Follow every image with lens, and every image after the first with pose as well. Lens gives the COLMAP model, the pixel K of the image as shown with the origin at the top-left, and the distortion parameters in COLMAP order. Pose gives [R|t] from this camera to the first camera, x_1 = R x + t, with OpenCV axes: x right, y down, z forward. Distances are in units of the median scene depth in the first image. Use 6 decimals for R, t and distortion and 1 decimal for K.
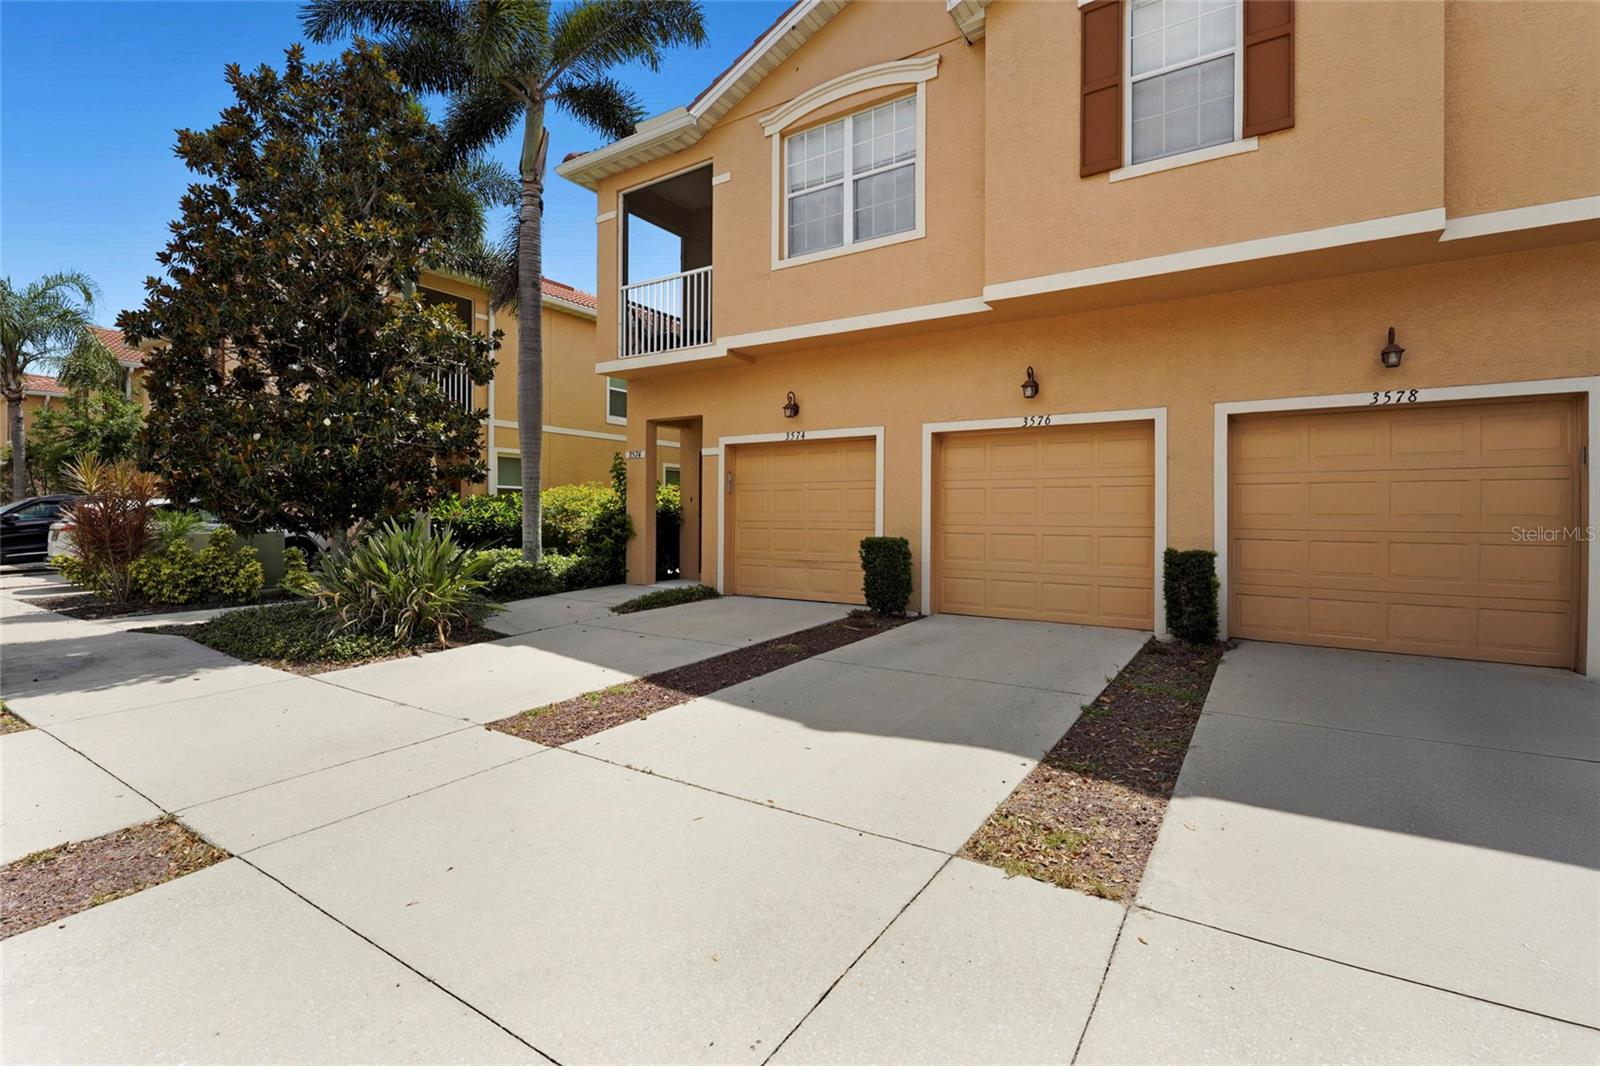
lens RADIAL K [[723.5, 0, 803.8], [0, 723.5, 510.5], [0, 0, 1]] dist [-0.000571, 0.001916]
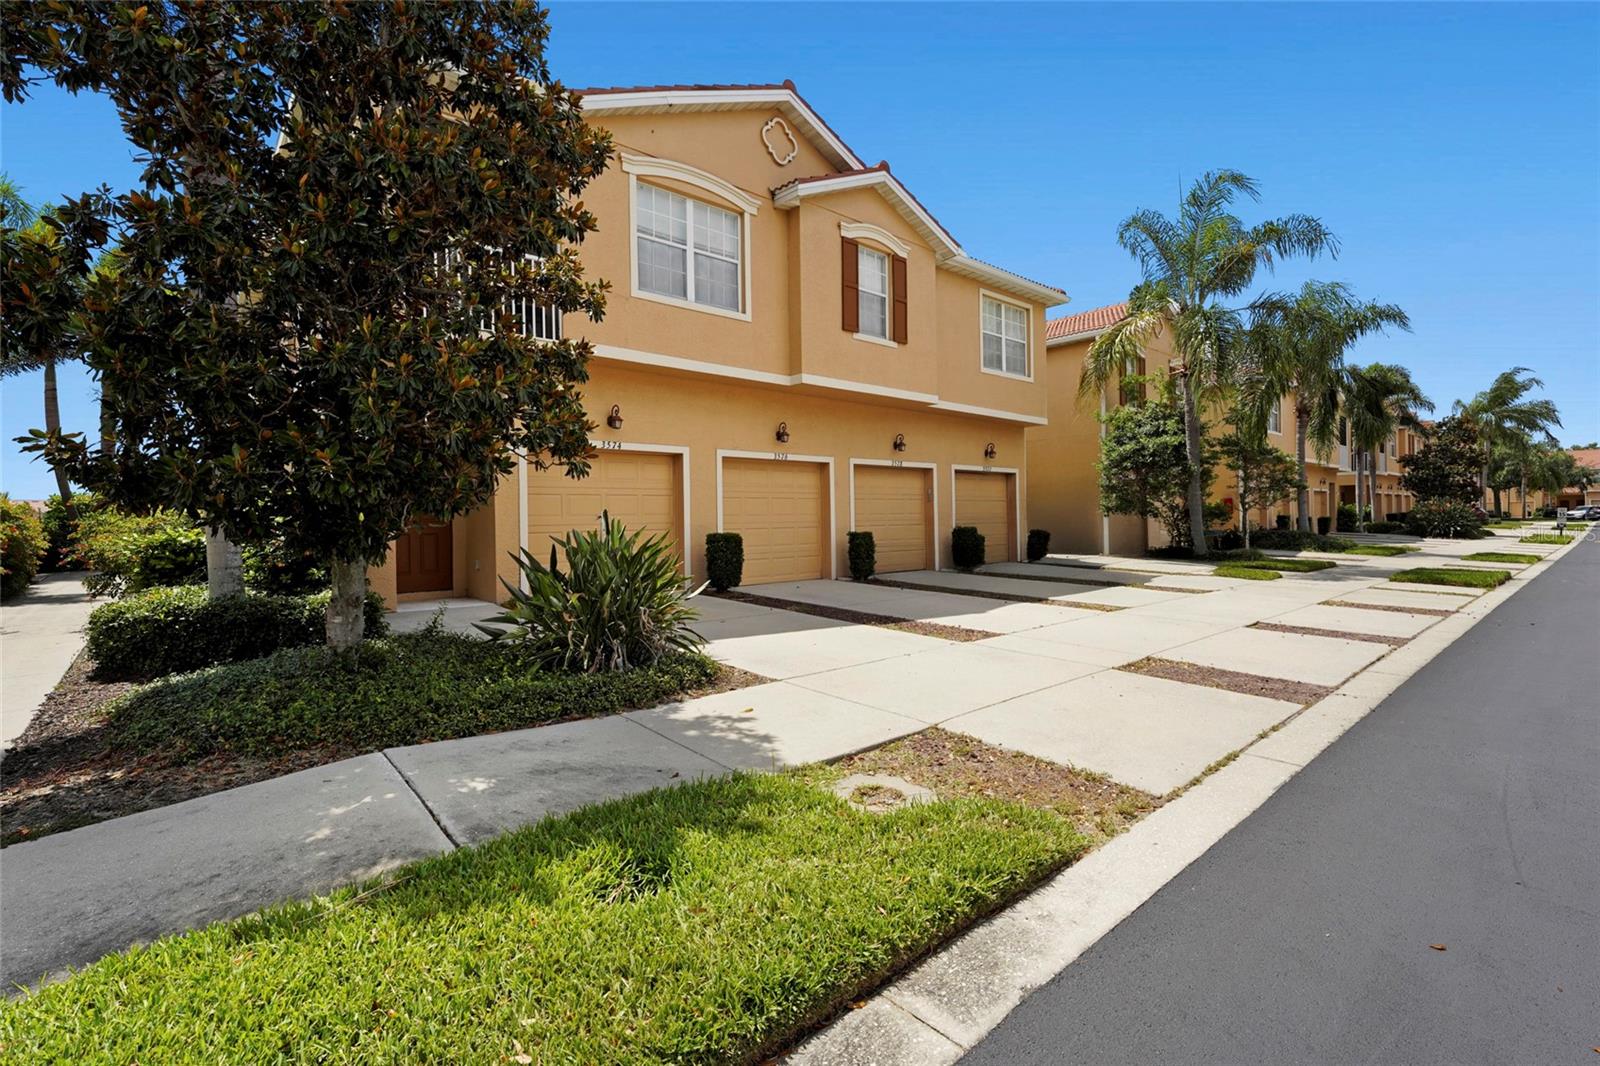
lens RADIAL K [[723.5, 0, 803.9], [0, 723.5, 518.9], [0, 0, 1]] dist [-0.000571, 0.001916]
pose [[0.264572, -0.006747, 0.964342, -1.098588], [0.012315, 0.999918, 0.003617, 0.008248], [-0.964287, 0.010919, 0.264634, 0.481651]]
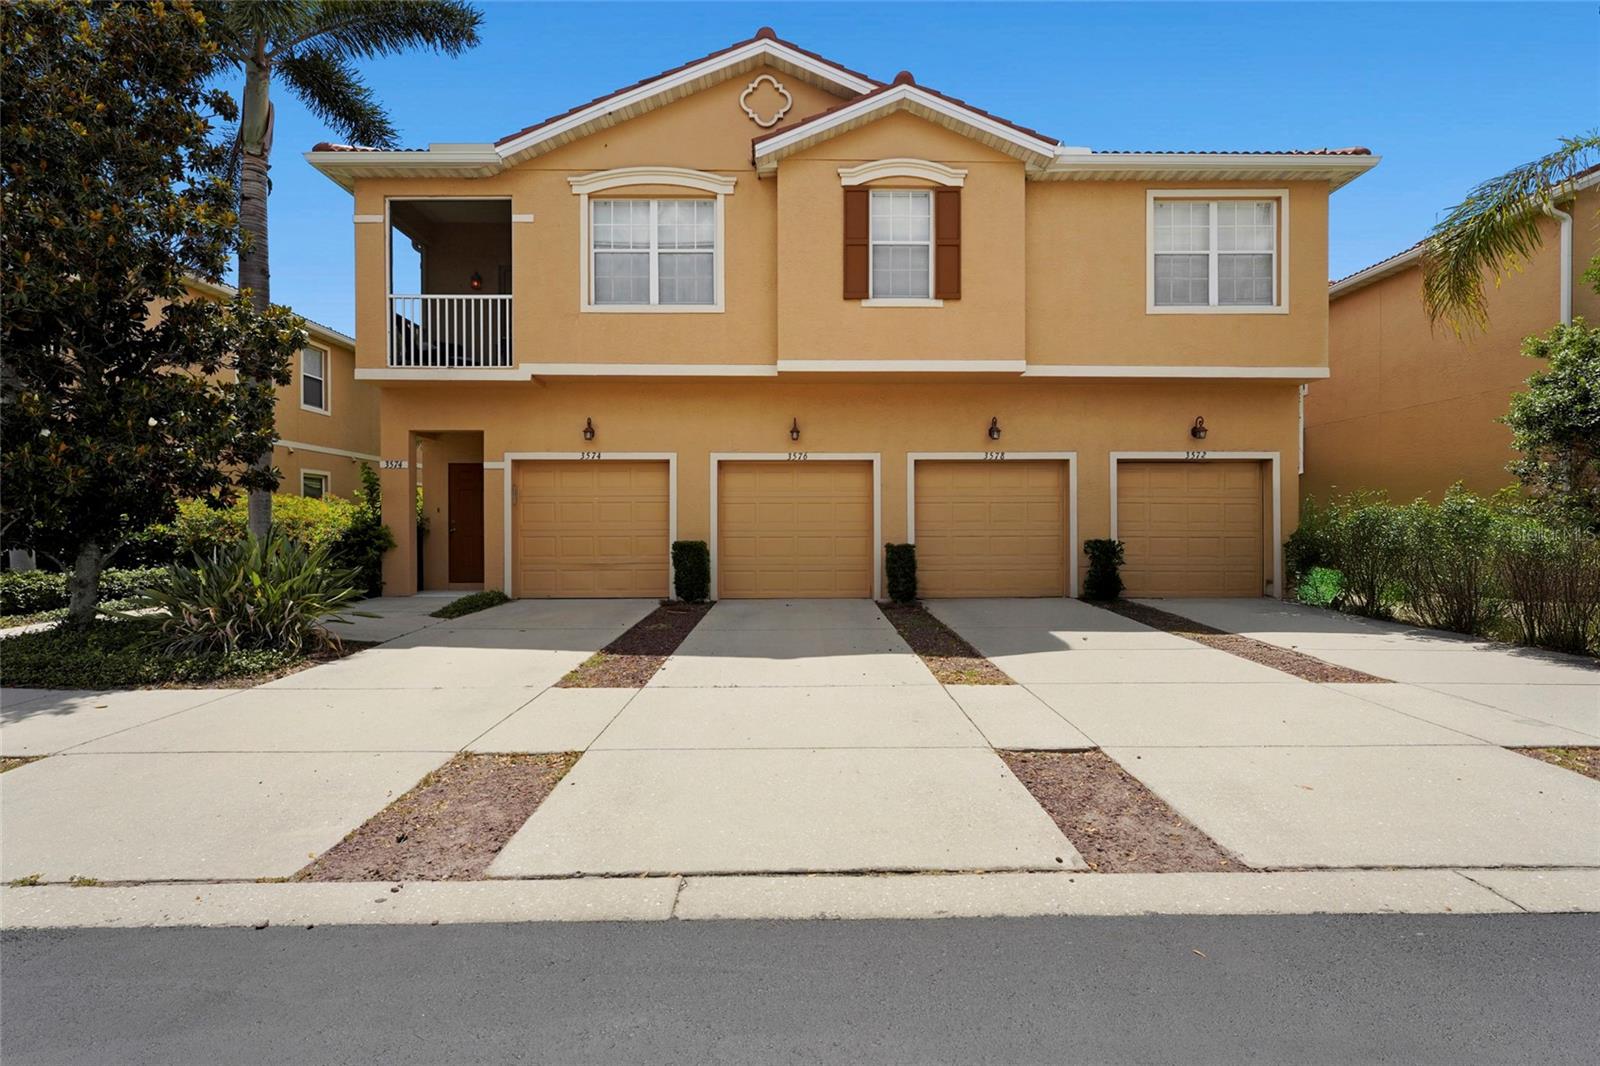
lens RADIAL K [[723.5, 0, 802.4], [0, 723.5, 525.5], [0, 0, 1]] dist [-0.000571, 0.001916]
pose [[0.832131, -0.006839, 0.554537, -0.412766], [0.003997, 0.999972, 0.006334, 0.002101], [-0.554565, -0.003054, 0.832135, -0.163729]]
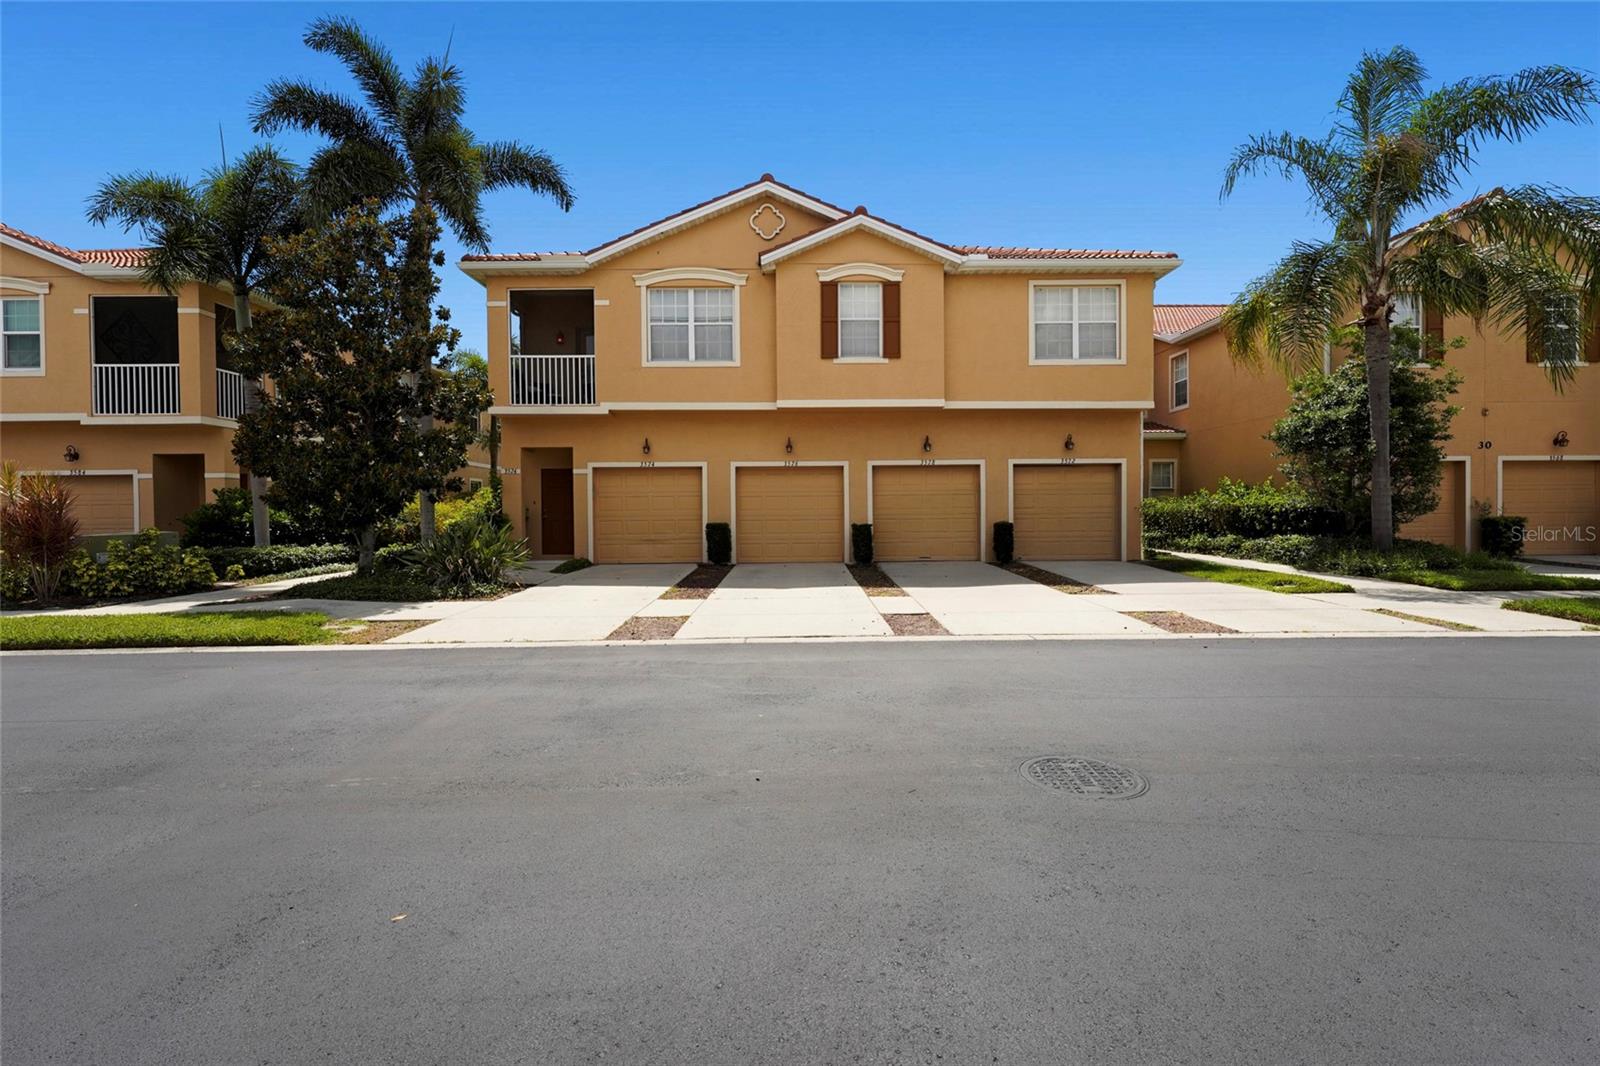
lens RADIAL K [[723.5, 0, 797.8], [0, 723.5, 519.5], [0, 0, 1]] dist [-0.000571, 0.001916]
pose [[0.832832, -0.016512, 0.553279, -0.717593], [0.010543, 0.999847, 0.013970, 0.004381], [-0.553425, -0.005801, 0.832879, -0.640490]]
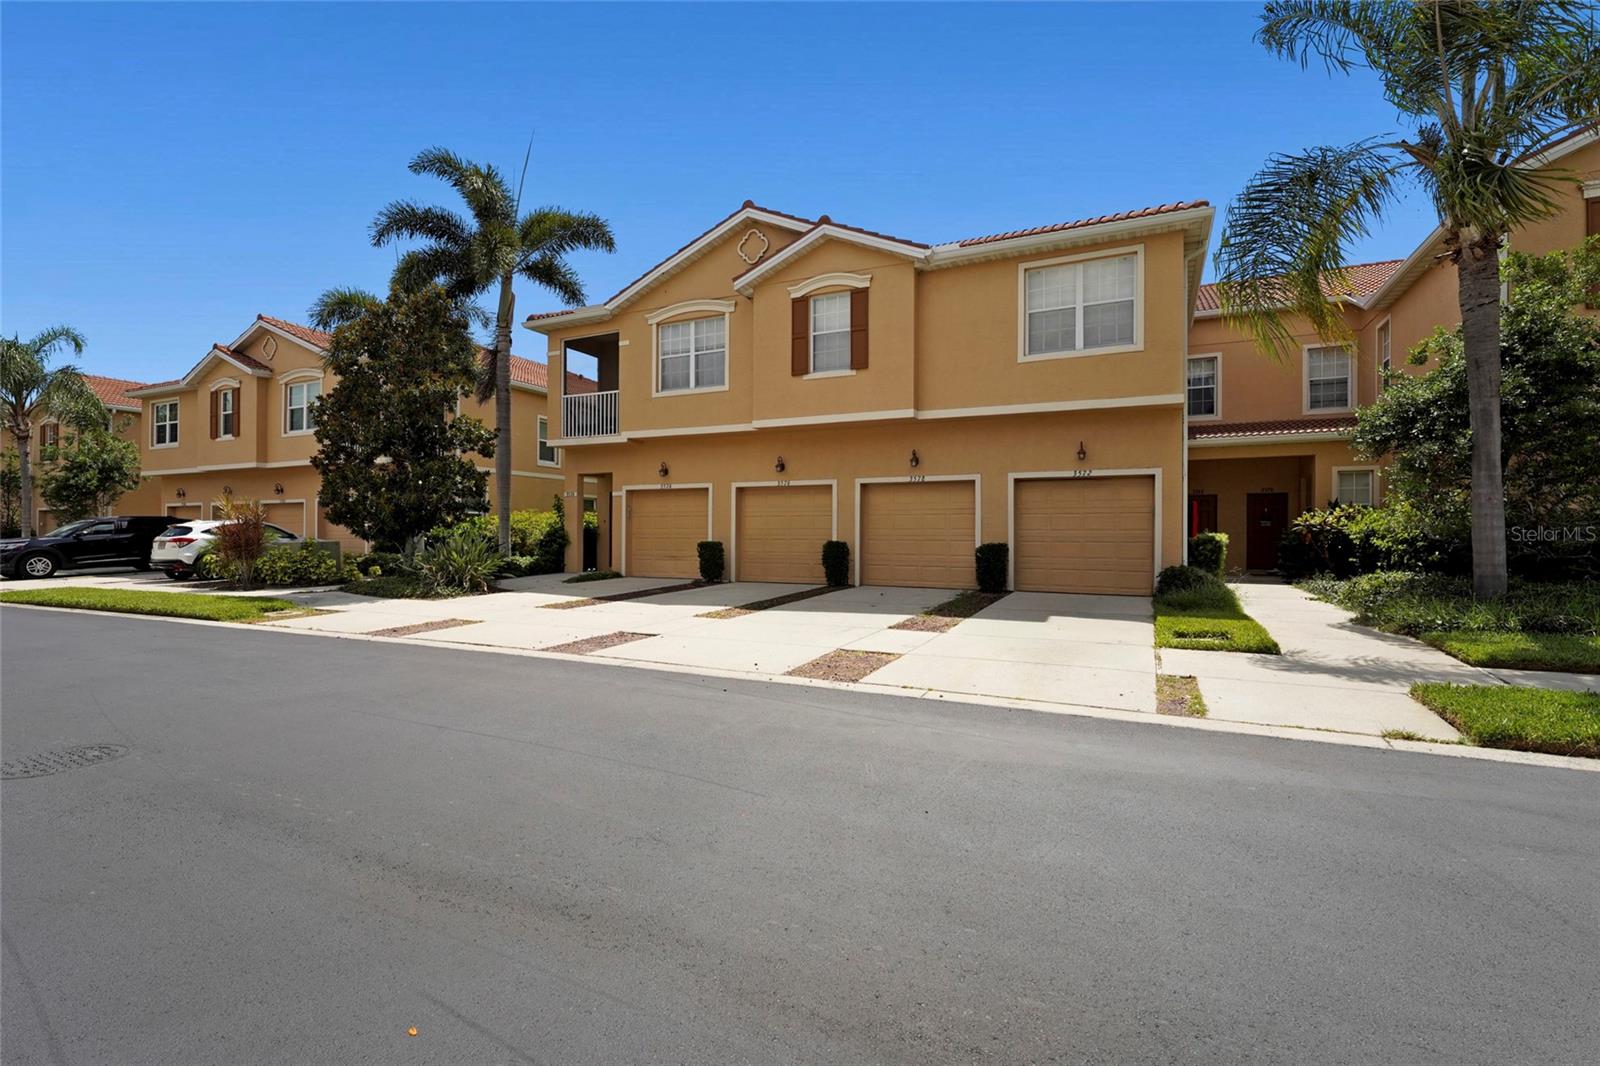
lens RADIAL K [[723.5, 0, 797.2], [0, 723.5, 528.2], [0, 0, 1]] dist [-0.000571, 0.001916]
pose [[0.992079, 0.000704, 0.125612, 0.096031], [0.000113, 0.999979, -0.006498, 0.013593], [-0.125614, 0.006461, 0.992058, -0.920298]]
